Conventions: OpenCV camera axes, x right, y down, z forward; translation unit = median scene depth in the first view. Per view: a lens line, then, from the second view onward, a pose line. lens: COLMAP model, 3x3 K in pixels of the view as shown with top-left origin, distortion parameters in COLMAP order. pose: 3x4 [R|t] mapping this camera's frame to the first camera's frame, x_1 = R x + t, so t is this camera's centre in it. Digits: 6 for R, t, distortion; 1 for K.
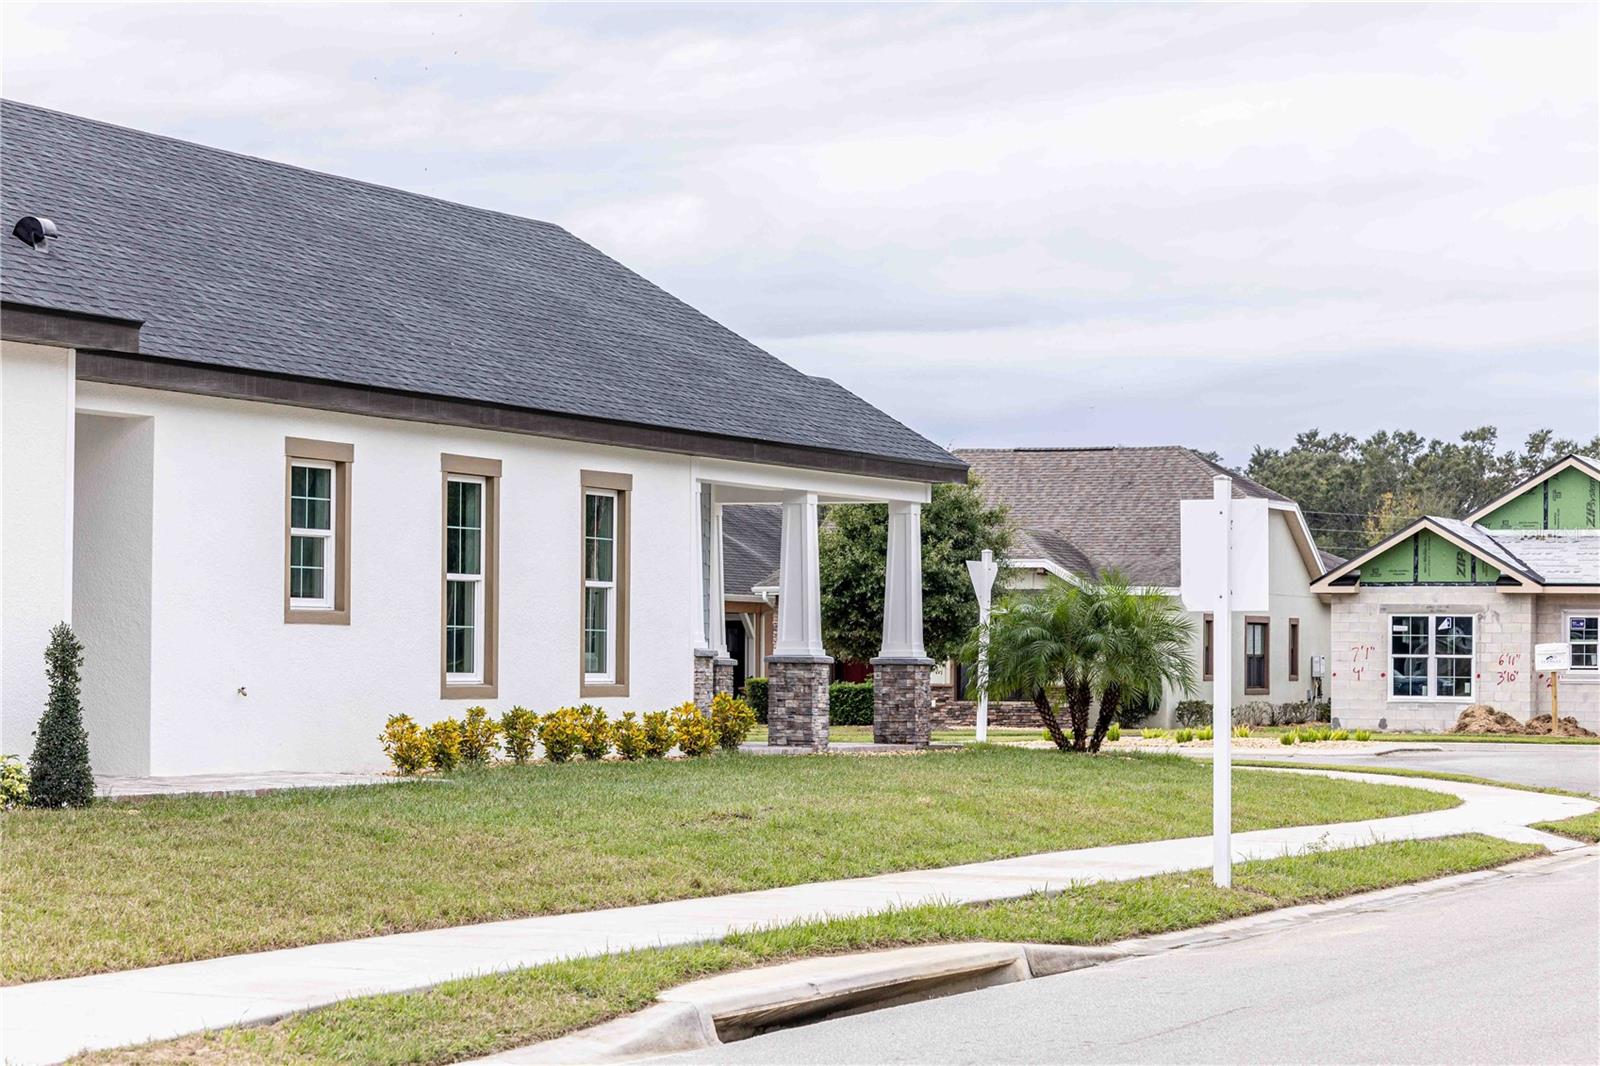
lens RADIAL K [[3660.8, 0, 793.9], [0, 3660.8, 534.5], [0, 0, 1]] dist [-0.006478, 0.000000]
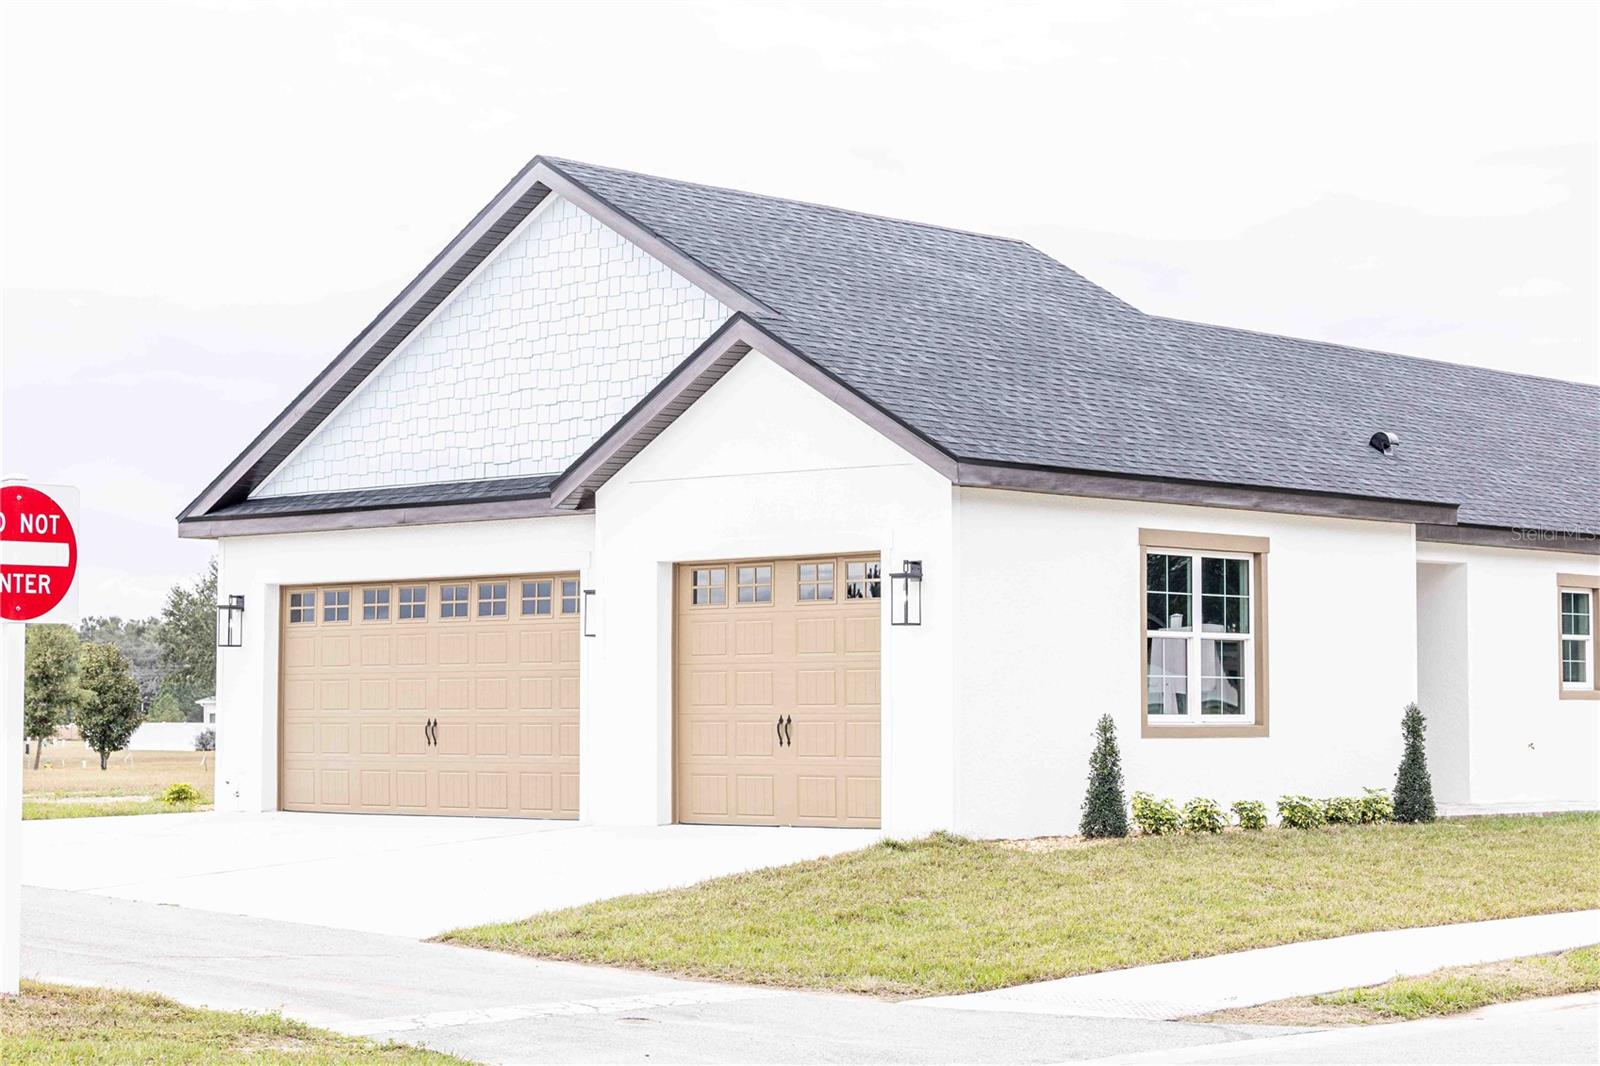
lens RADIAL K [[3072.3, 0, 796.0], [0, 3072.3, 539.0], [0, 0, 1]] dist [0.007203, 0.000000]
pose [[0.927893, -0.027552, -0.371828, 0.040354], [0.019455, 0.999485, -0.025509, -0.015969], [0.372339, 0.016436, 0.927951, -0.283352]]
